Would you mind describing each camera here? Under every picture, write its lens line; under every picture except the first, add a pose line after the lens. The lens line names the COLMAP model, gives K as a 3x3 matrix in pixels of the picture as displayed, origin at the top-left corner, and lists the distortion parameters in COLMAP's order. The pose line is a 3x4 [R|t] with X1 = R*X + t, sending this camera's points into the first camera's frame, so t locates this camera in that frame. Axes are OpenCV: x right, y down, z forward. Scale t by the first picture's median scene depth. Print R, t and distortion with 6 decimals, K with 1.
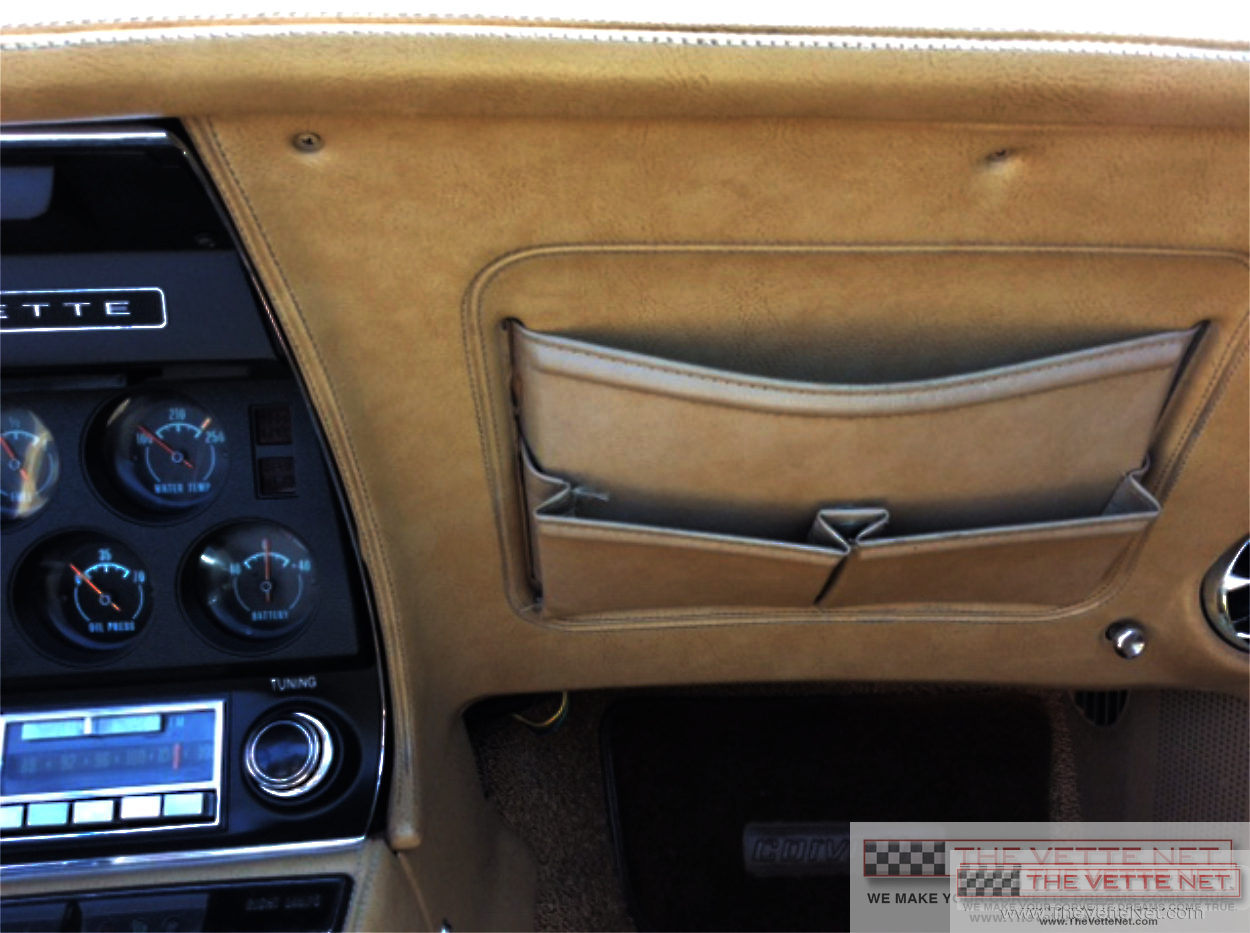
lens RADIAL K [[1207.8, 0, 625.0], [0, 1207.8, 466.5], [0, 0, 1]] dist [0.050764, -0.002887]
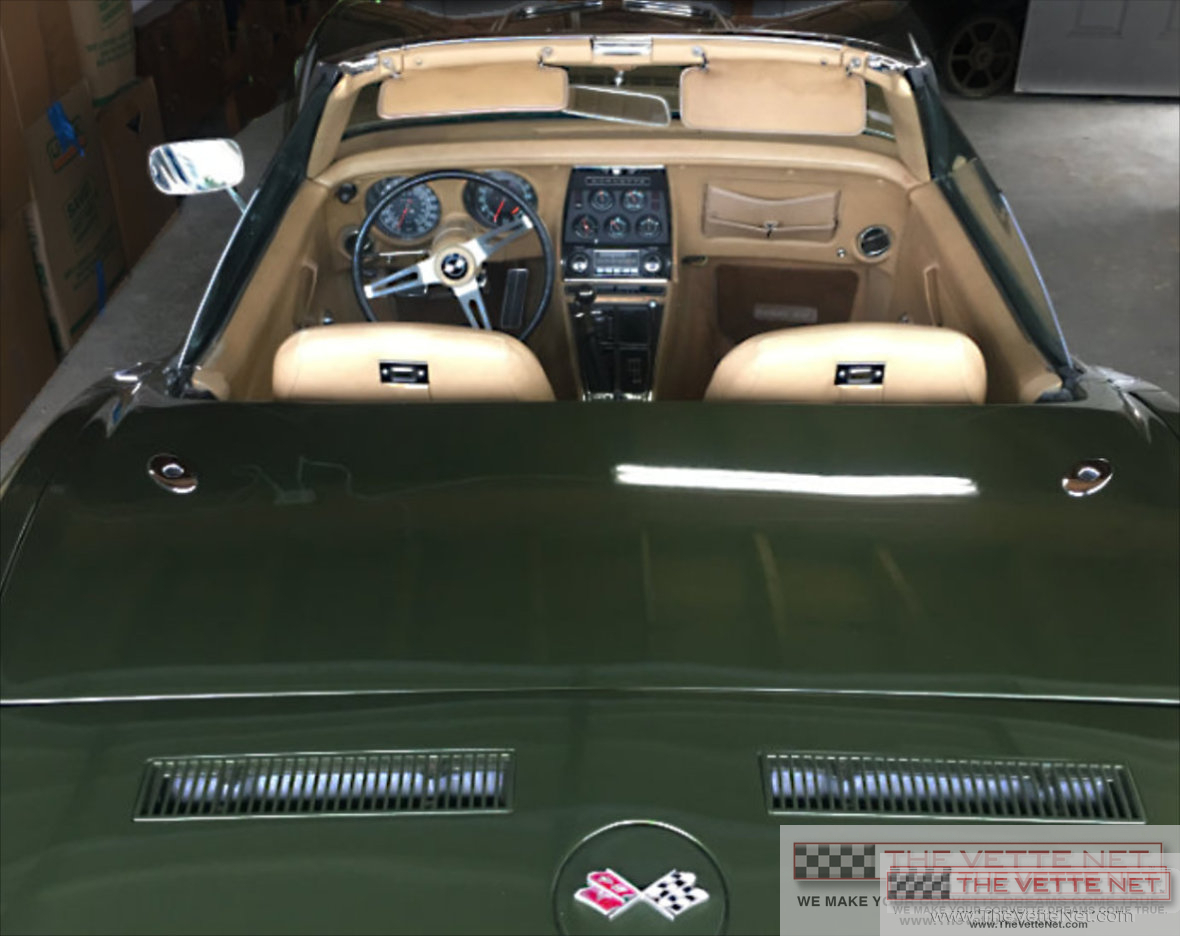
lens RADIAL K [[1168.5, 0, 590.0], [0, 1168.5, 468.0], [0, 0, 1]] dist [0.080830, 0.000294]
pose [[0.990275, 0.092583, -0.103850, 0.043276], [-0.053302, 0.941954, 0.331485, -0.532409], [0.128511, -0.322726, 0.937728, -3.701536]]
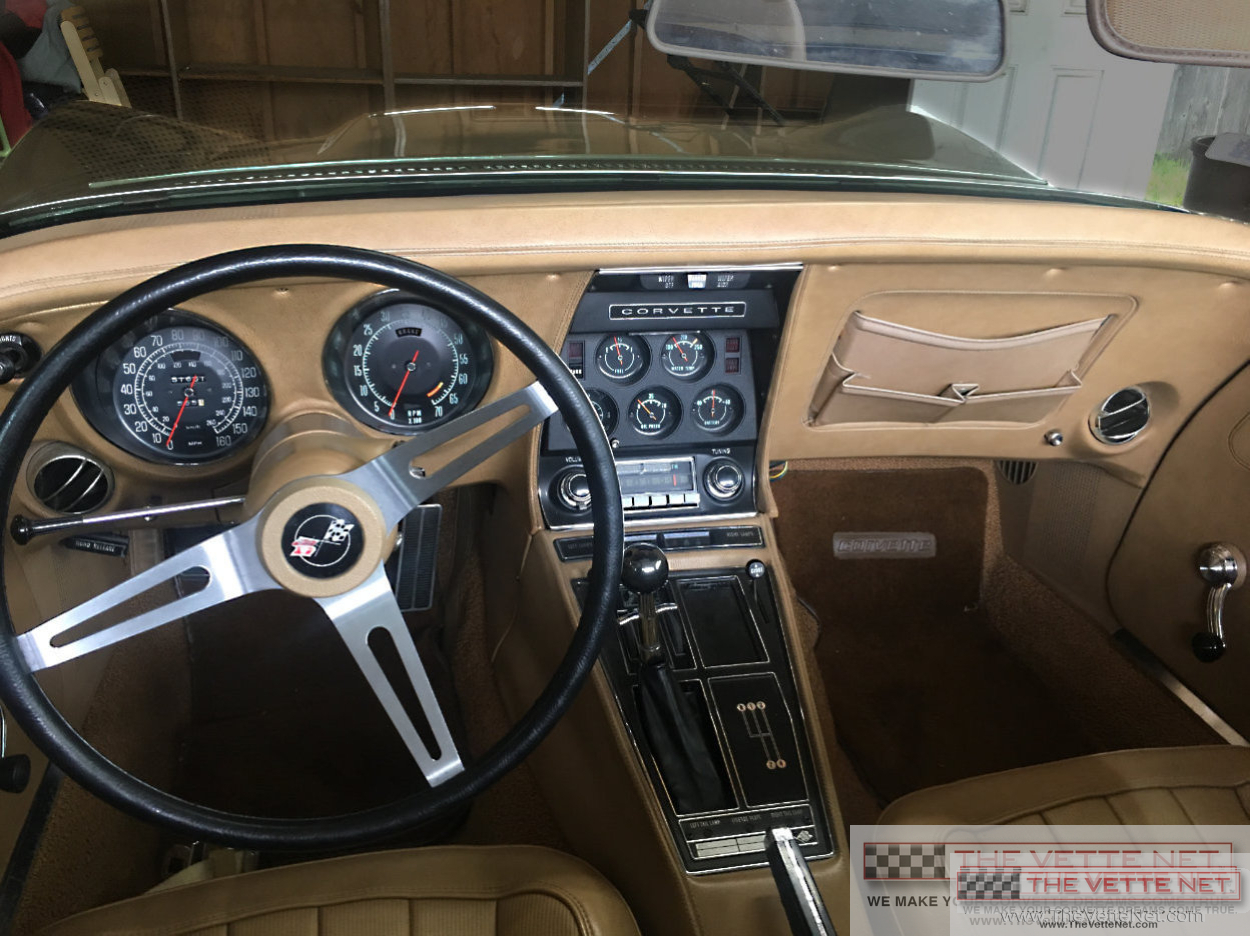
lens RADIAL K [[1062.5, 0, 625.0], [0, 1062.5, 468.0], [0, 0, 1]] dist [0.005764, 0.002298]
pose [[0.996169, 0.010472, 0.086814, -0.645634], [-0.024492, 0.986479, 0.162047, -0.121249], [-0.083944, -0.163553, 0.982957, -1.033521]]
